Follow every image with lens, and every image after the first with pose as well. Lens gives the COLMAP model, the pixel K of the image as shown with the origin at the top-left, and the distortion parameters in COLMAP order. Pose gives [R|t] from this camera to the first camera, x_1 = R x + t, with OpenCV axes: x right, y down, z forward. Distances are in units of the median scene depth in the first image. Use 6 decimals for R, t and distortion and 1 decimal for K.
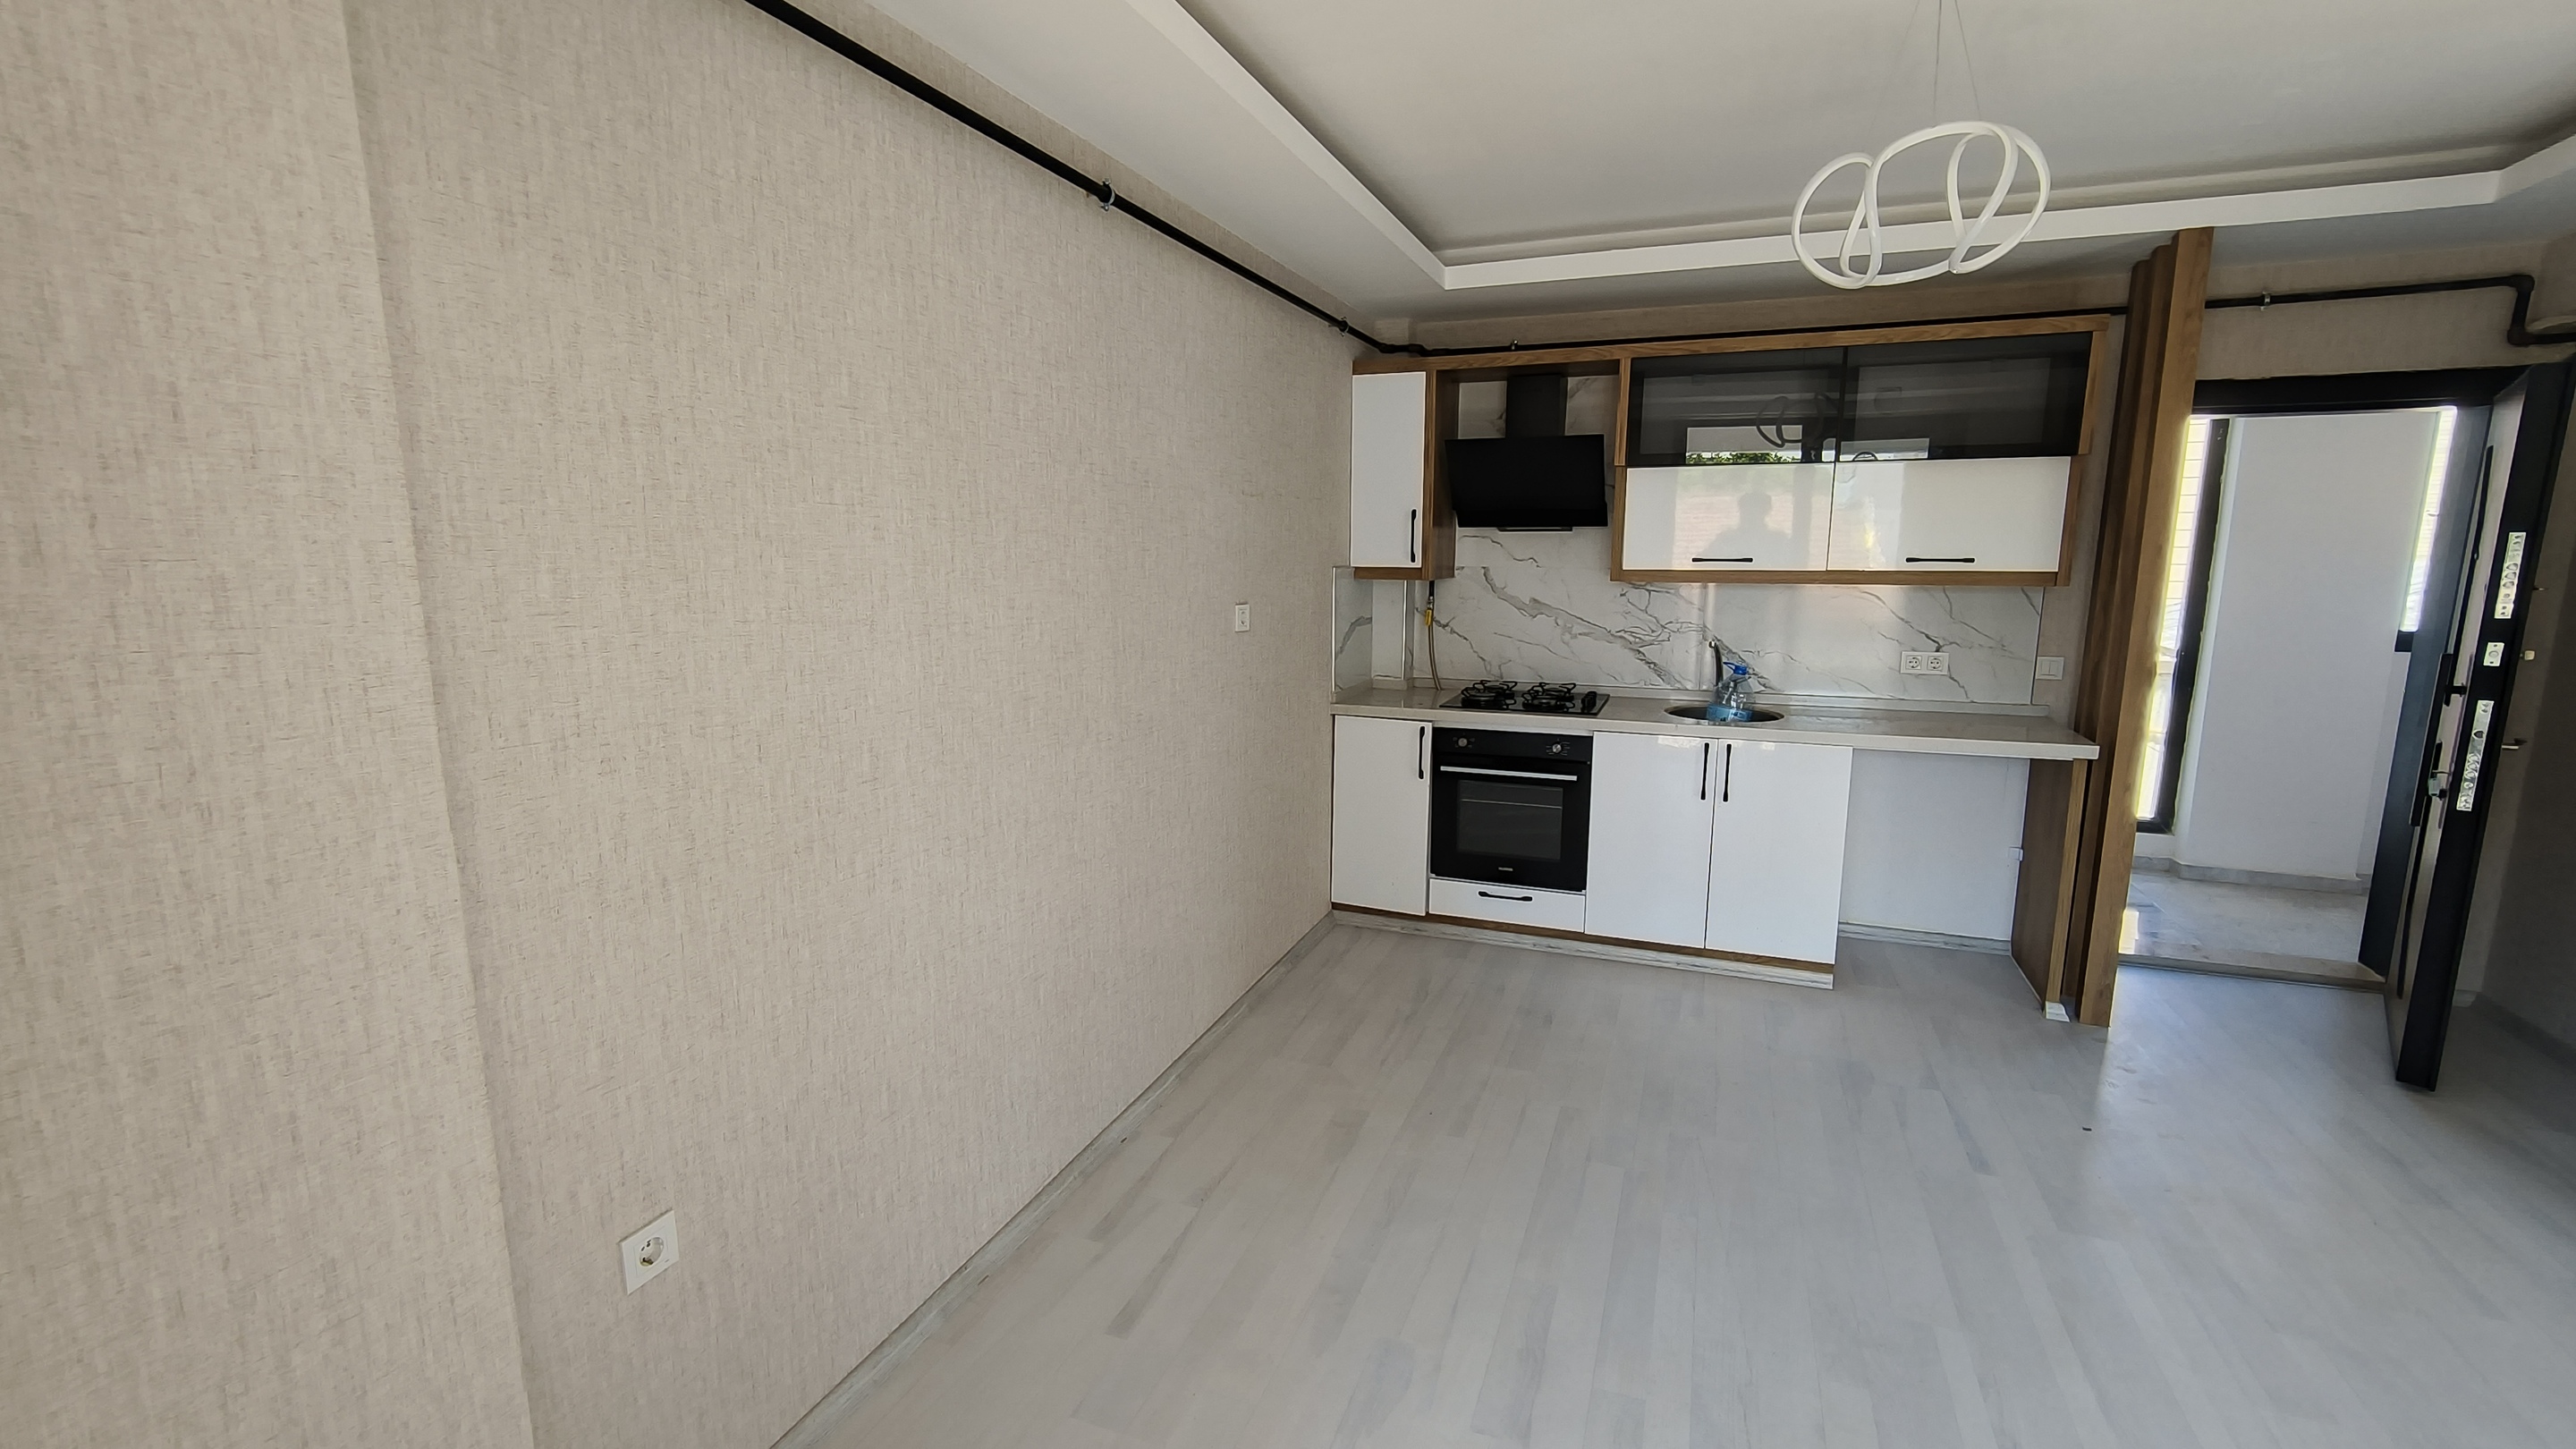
lens RADIAL K [[1096.1, 0, 1297.6], [0, 1096.1, 733.0], [0, 0, 1]] dist [-0.007225, 0.004388]
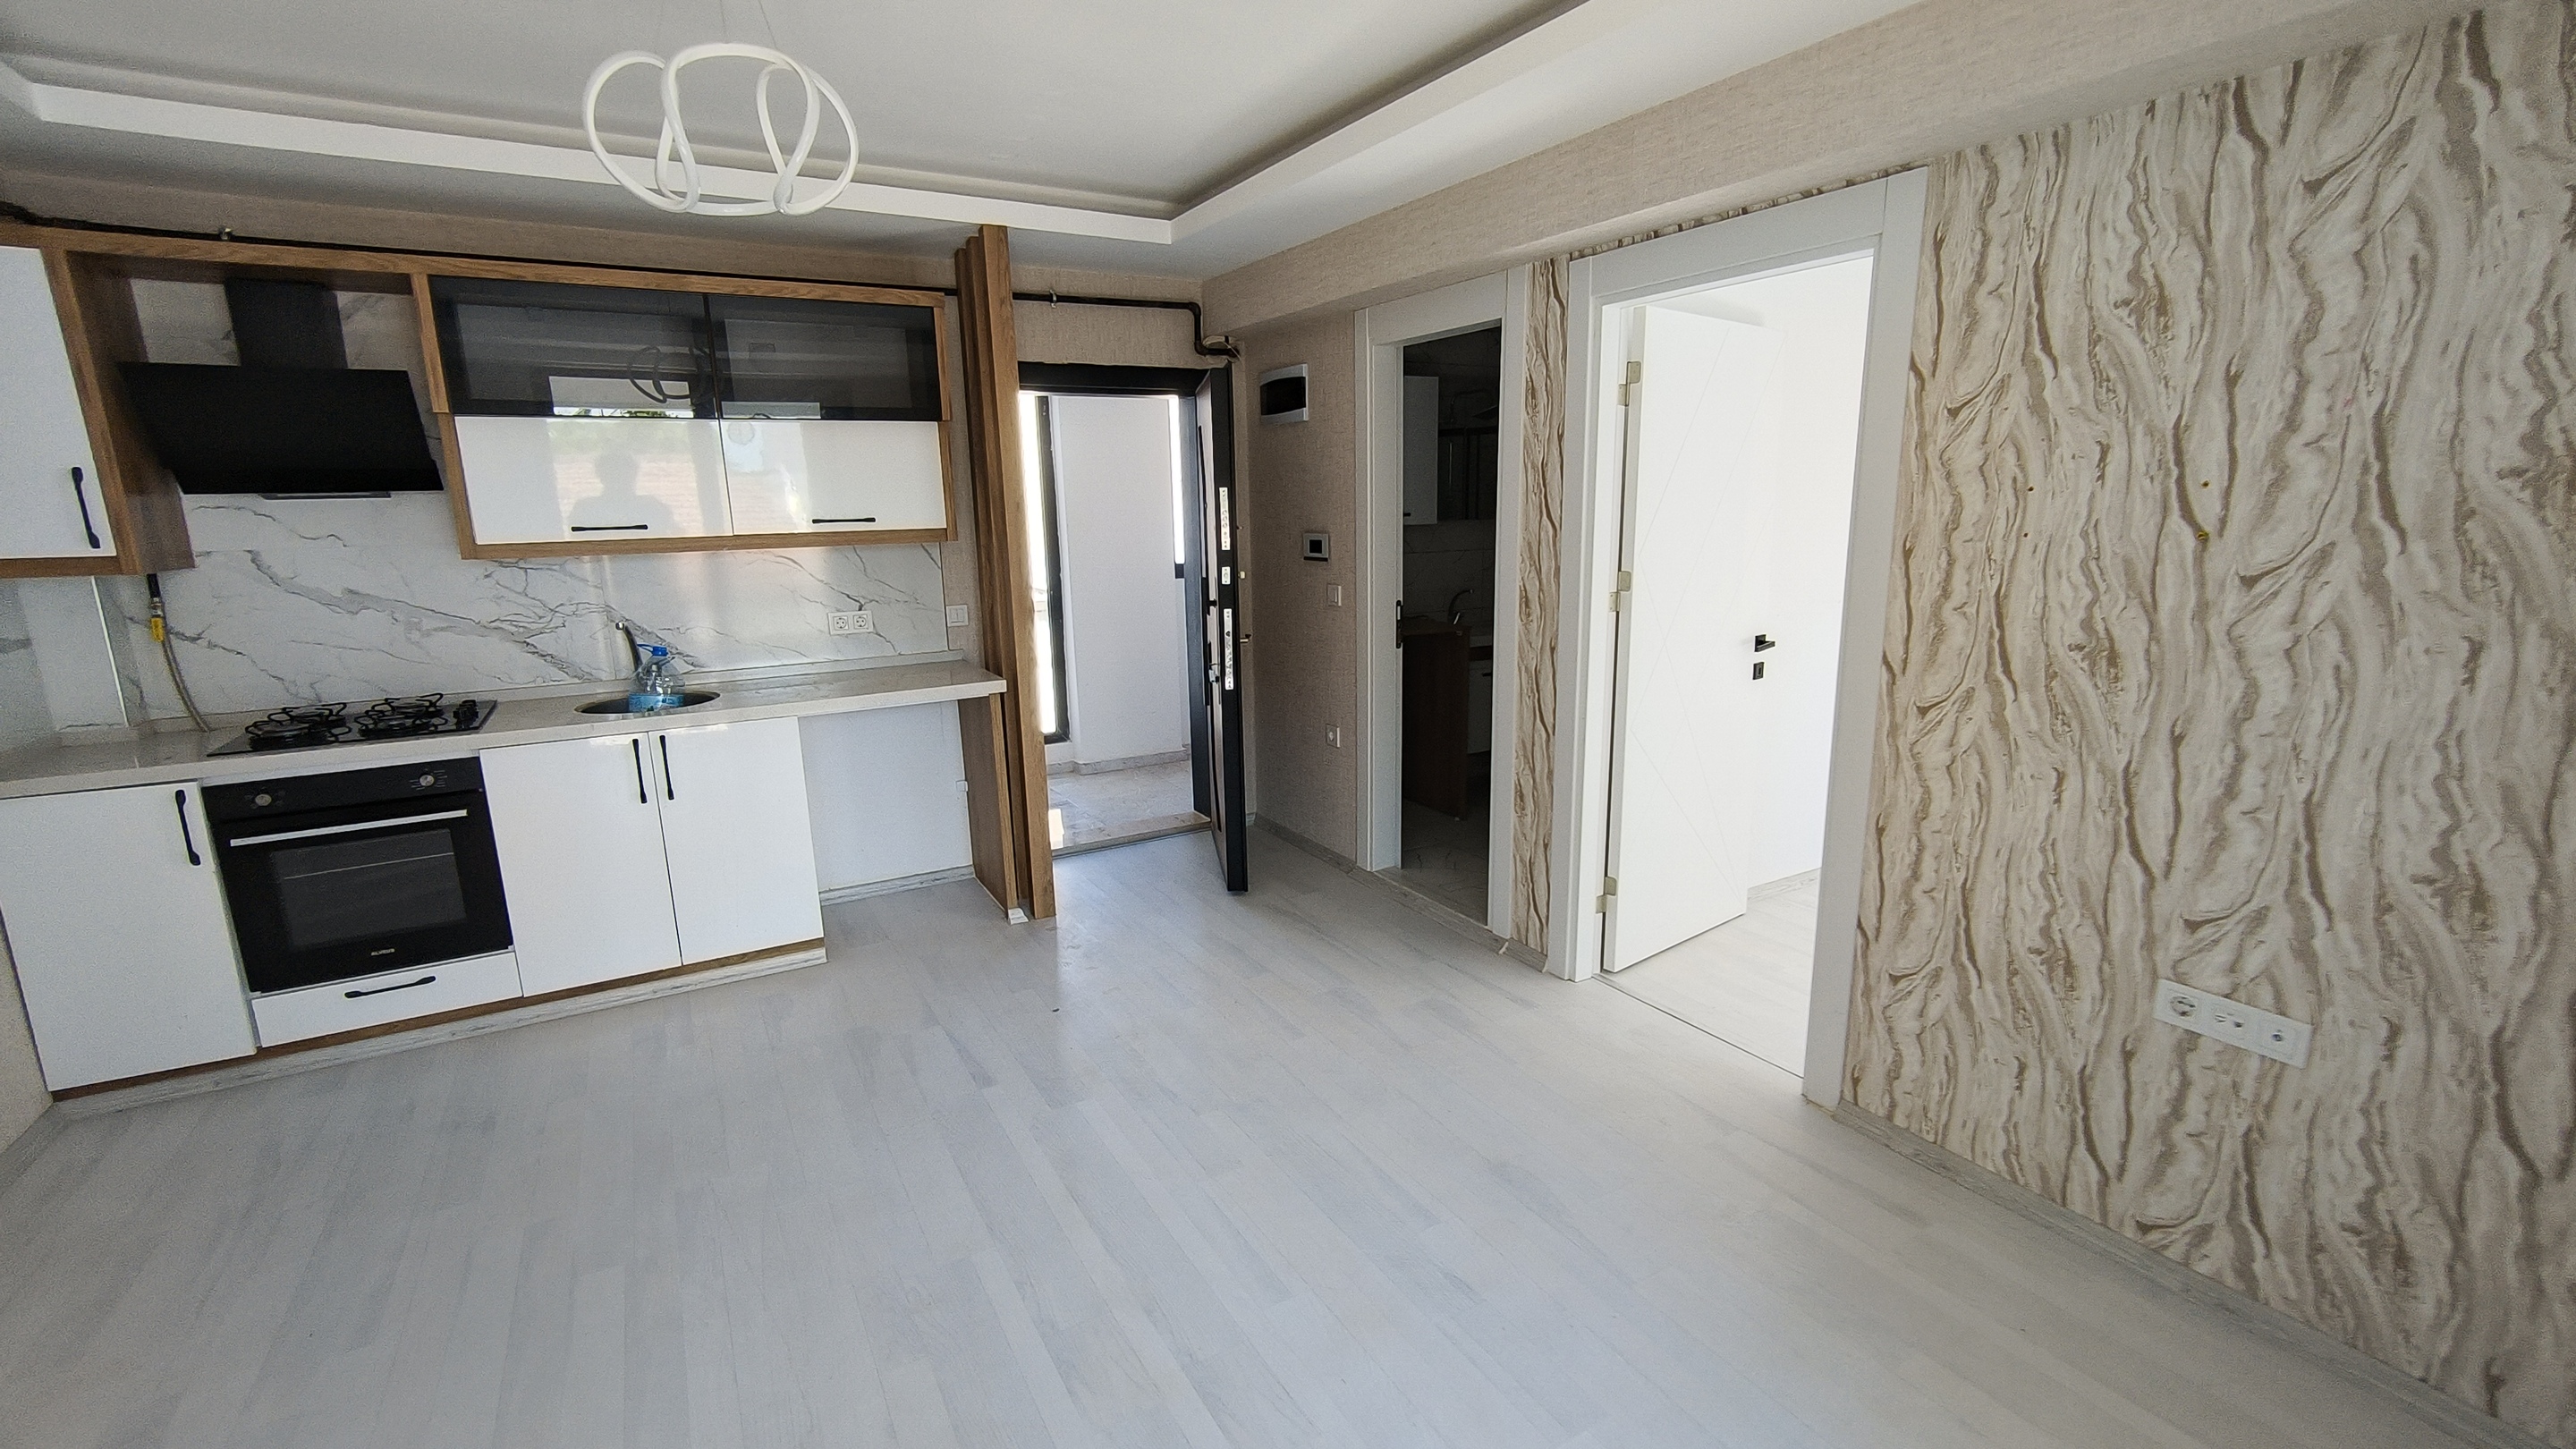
lens RADIAL K [[1099.8, 0, 1296.9], [0, 1099.8, 730.3], [0, 0, 1]] dist [-0.007916, 0.006073]
pose [[0.621227, -0.175192, 0.763797, 0.033143], [0.154070, 0.982971, 0.100152, -0.003716], [-0.768336, 0.055461, 0.637640, 0.035235]]
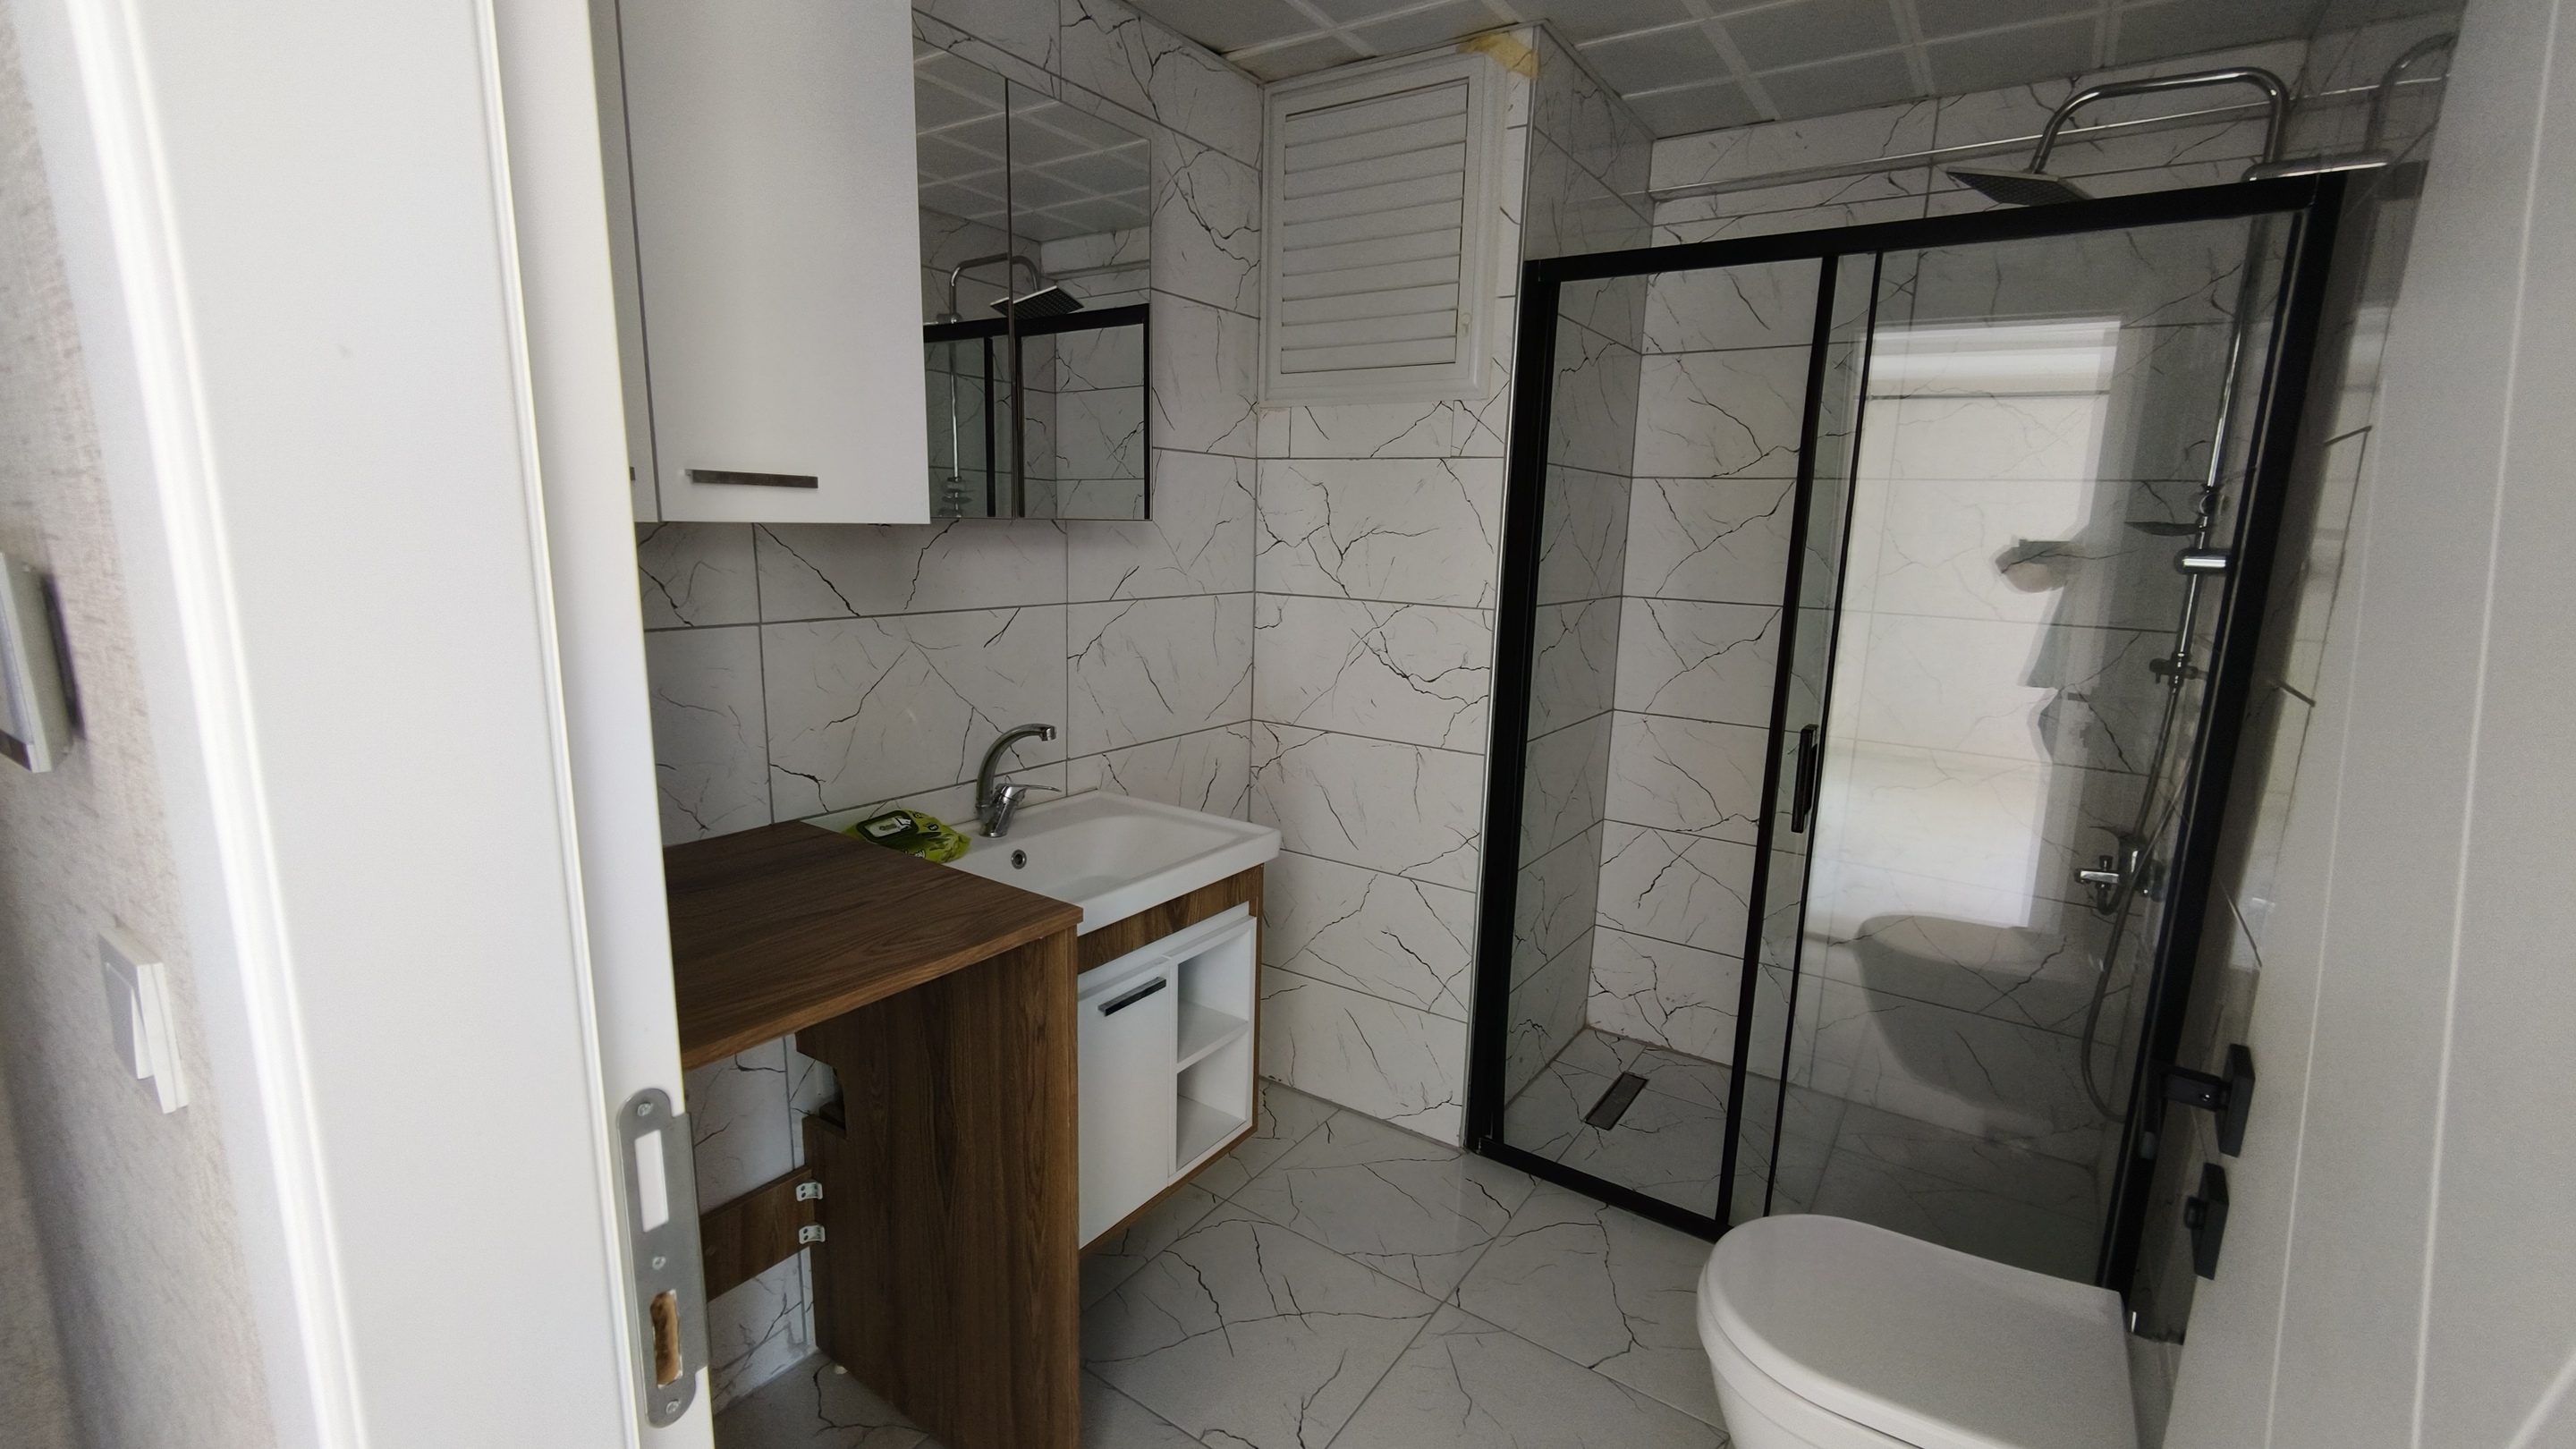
lens RADIAL K [[1092.0, 0, 1292.4], [0, 1092.0, 733.9], [0, 0, 1]] dist [-0.004469, 0.002736]
pose [[0.229517, -0.180922, 0.956342, 0.833845], [0.144039, 0.978066, 0.150464, -0.057227], [-0.962588, 0.103216, 0.250543, 0.518984]]
